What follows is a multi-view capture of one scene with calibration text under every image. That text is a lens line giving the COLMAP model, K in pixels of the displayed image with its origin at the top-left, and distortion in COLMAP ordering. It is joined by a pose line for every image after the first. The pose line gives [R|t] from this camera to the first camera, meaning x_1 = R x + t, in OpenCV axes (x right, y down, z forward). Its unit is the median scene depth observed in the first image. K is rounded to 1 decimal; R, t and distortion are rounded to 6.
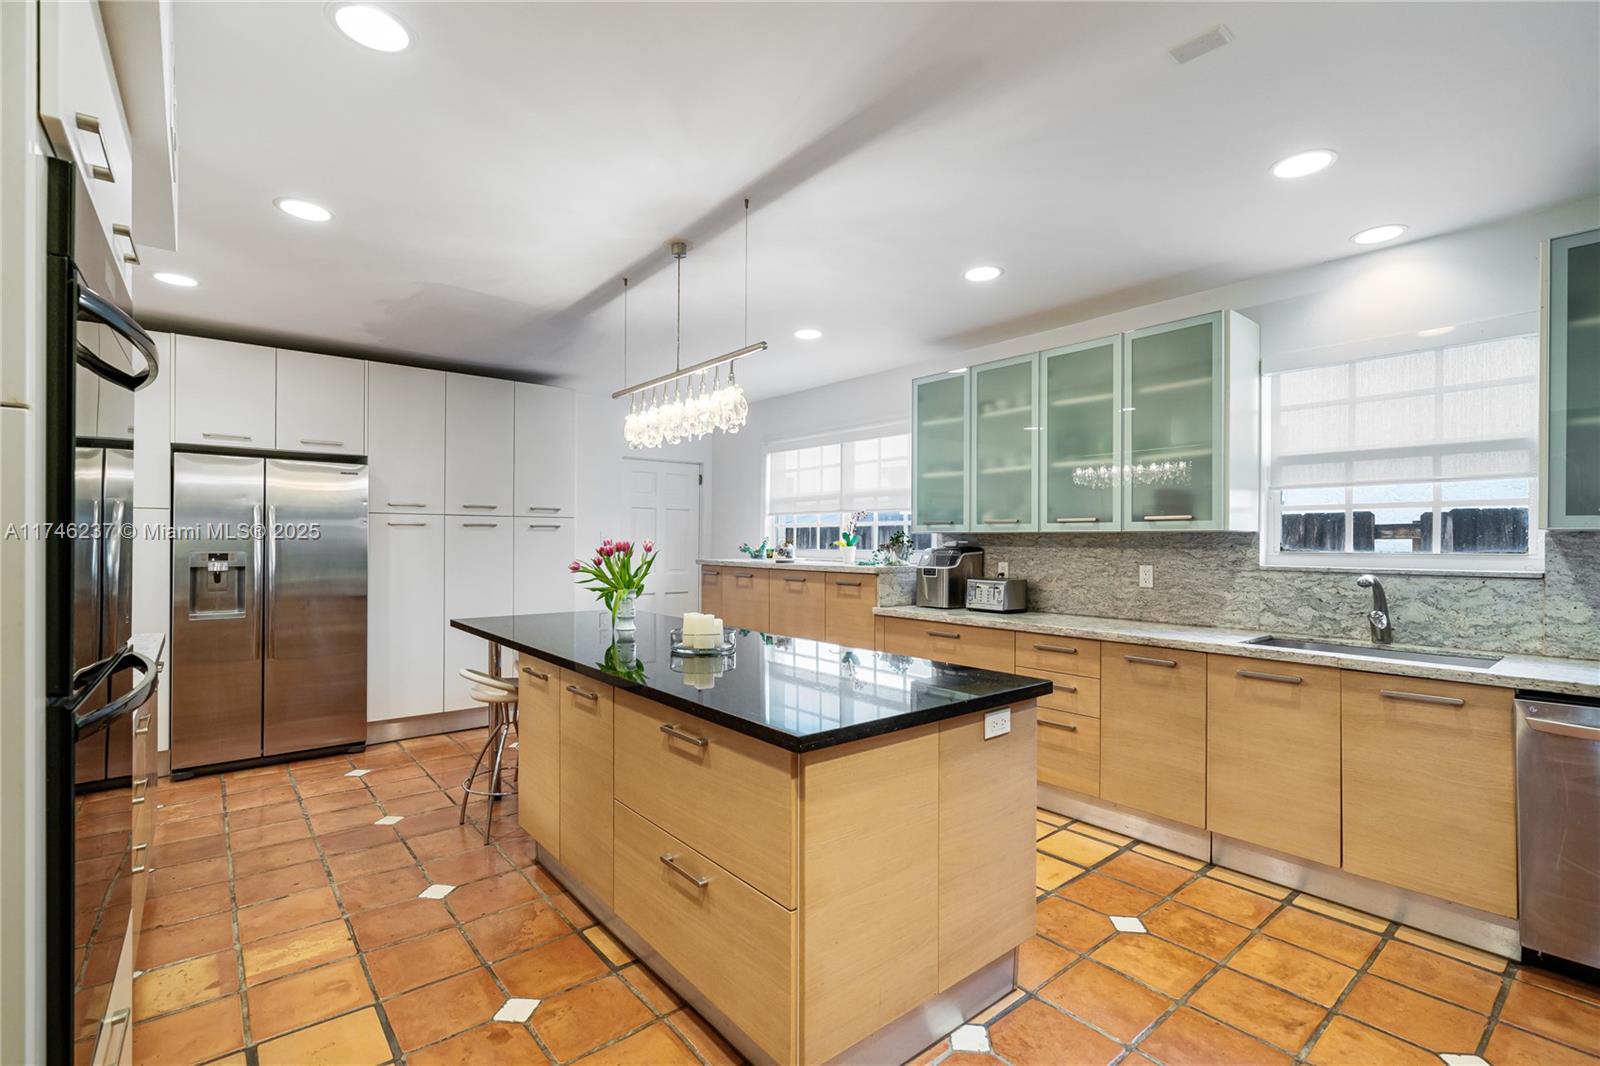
lens RADIAL K [[720.3, 0, 803.5], [0, 720.3, 538.8], [0, 0, 1]] dist [-0.009353, 0.001061]
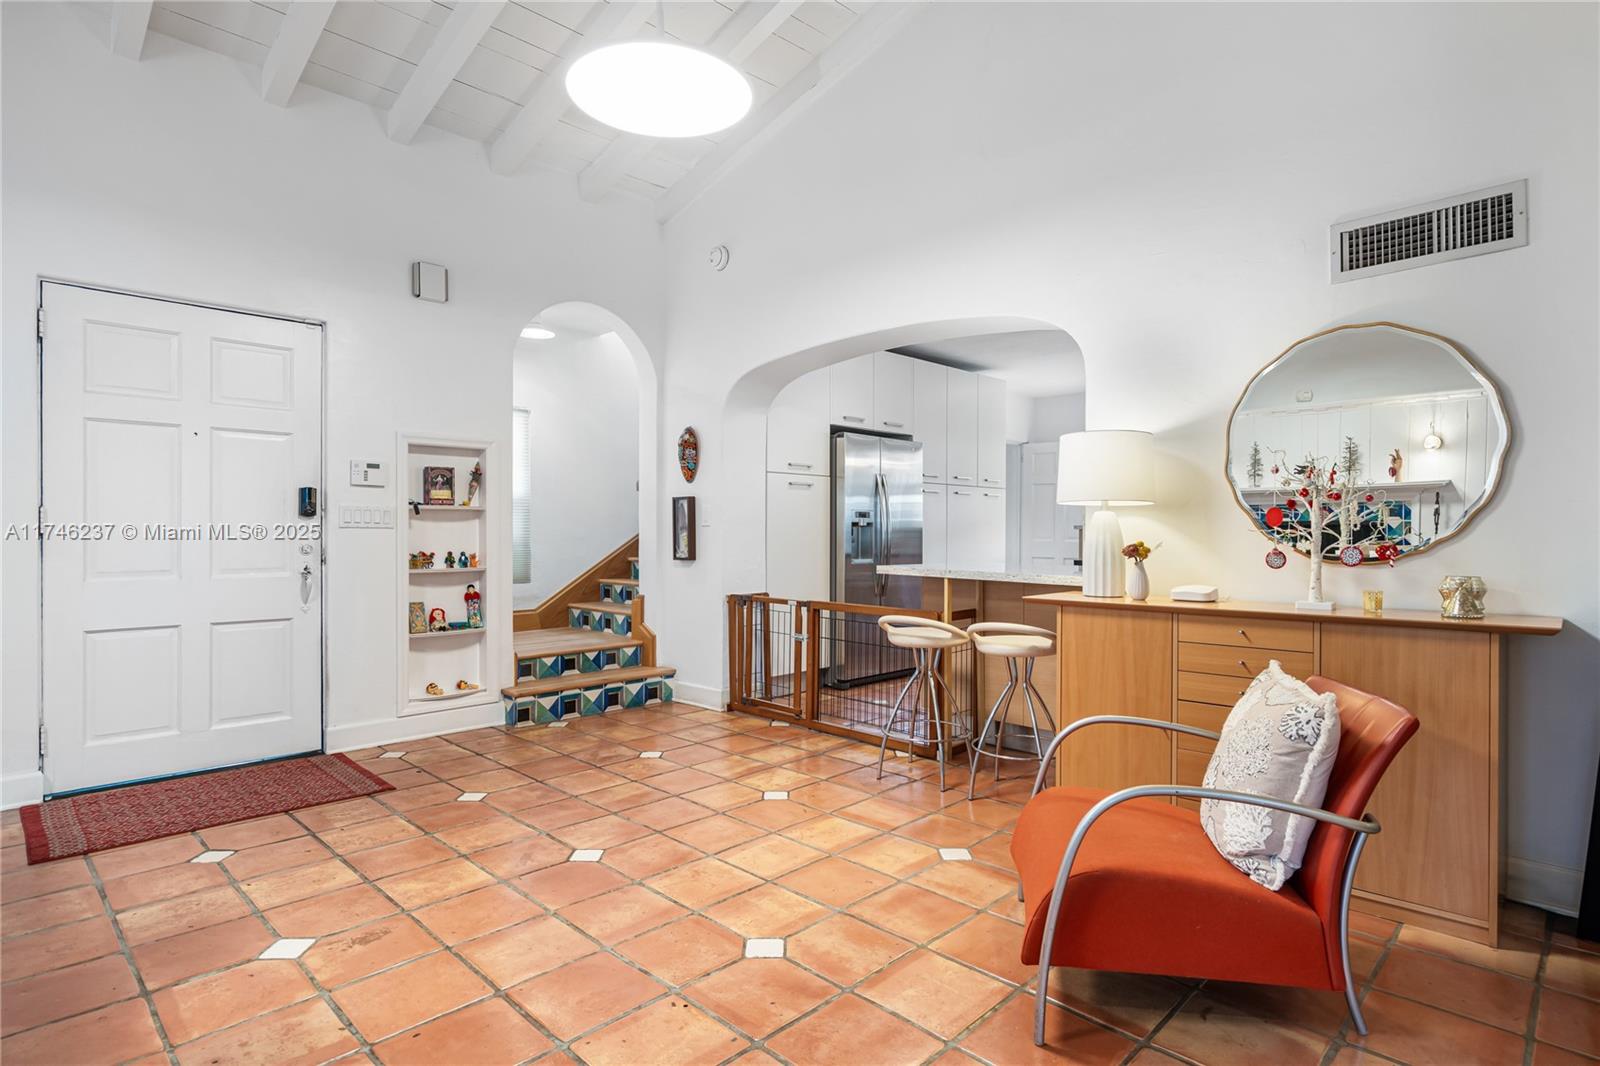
lens RADIAL K [[825.0, 0, 794.2], [0, 825.0, 531.8], [0, 0, 1]] dist [-0.002161, 0.001228]
pose [[0.993684, 0.001902, 0.112201, -1.283652], [-0.002189, 0.999995, 0.002428, 0.060056], [-0.112195, -0.002658, 0.993683, -0.508459]]
